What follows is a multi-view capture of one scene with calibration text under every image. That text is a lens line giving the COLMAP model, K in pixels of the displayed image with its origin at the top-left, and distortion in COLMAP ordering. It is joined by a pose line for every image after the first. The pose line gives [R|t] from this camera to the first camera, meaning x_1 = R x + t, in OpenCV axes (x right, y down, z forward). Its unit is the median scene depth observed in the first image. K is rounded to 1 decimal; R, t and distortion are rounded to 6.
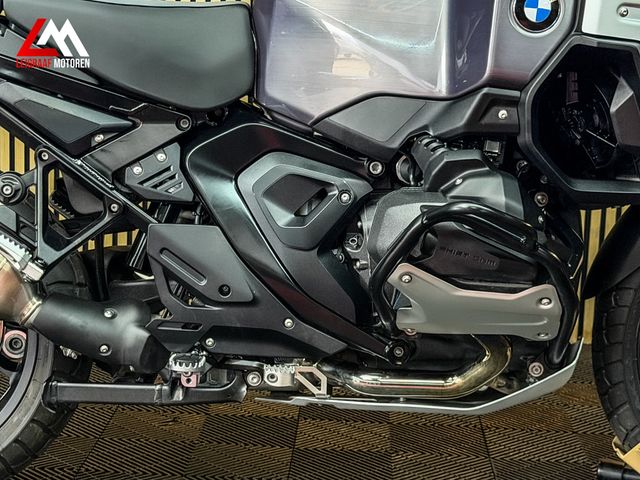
lens RADIAL K [[1400.5, 0, 309.3], [0, 1400.5, 237.8], [0, 0, 1]] dist [0.136278, 0.080460]
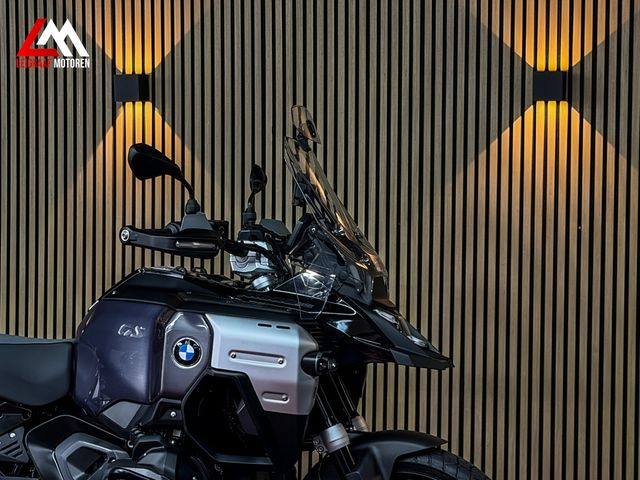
lens RADIAL K [[1400.5, 0, 309.3], [0, 1400.5, 237.8], [0, 0, 1]] dist [0.136278, 0.080460]
pose [[0.965785, -0.016463, -0.258820, 0.670361], [-0.027787, 0.985669, -0.166384, -0.019517], [0.257851, 0.167883, 0.951487, -0.533918]]
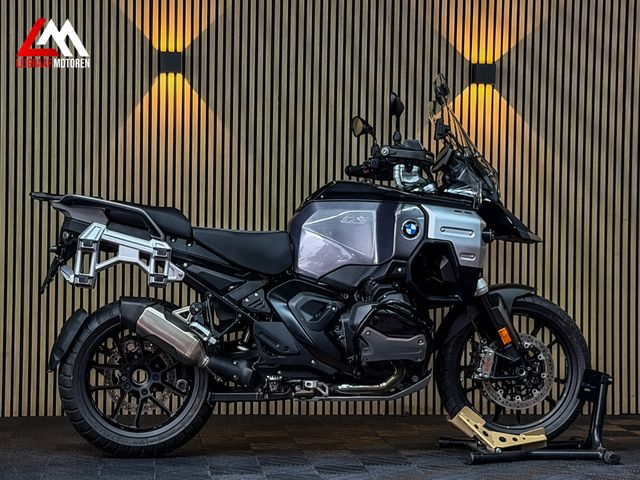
lens RADIAL K [[1400.5, 0, 309.3], [0, 1400.5, 237.8], [0, 0, 1]] dist [0.136278, 0.080460]
pose [[0.986873, -0.021681, 0.160035, -0.398051], [0.049662, 0.983672, -0.172981, 0.264948], [-0.153672, 0.178658, 0.971837, -1.350078]]
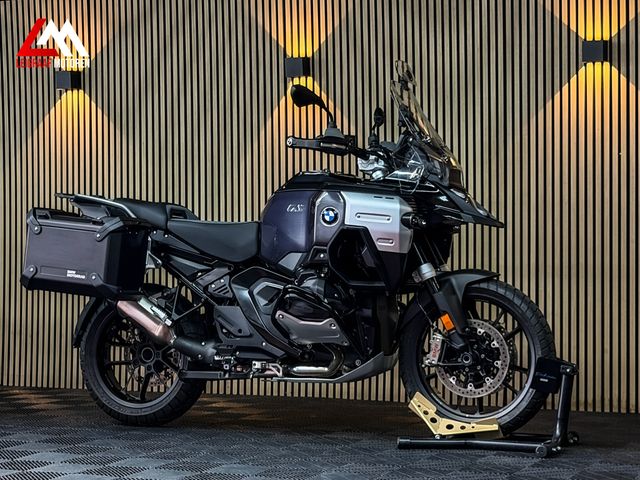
lens RADIAL K [[1432.6, 0, 320.9], [0, 1432.6, 242.4], [0, 0, 1]] dist [0.121665, 0.100004]
pose [[0.926382, -0.040214, -0.374433, 1.052455], [-0.030749, 0.982884, -0.181640, 0.346057], [0.375329, 0.179781, 0.909289, -1.335730]]
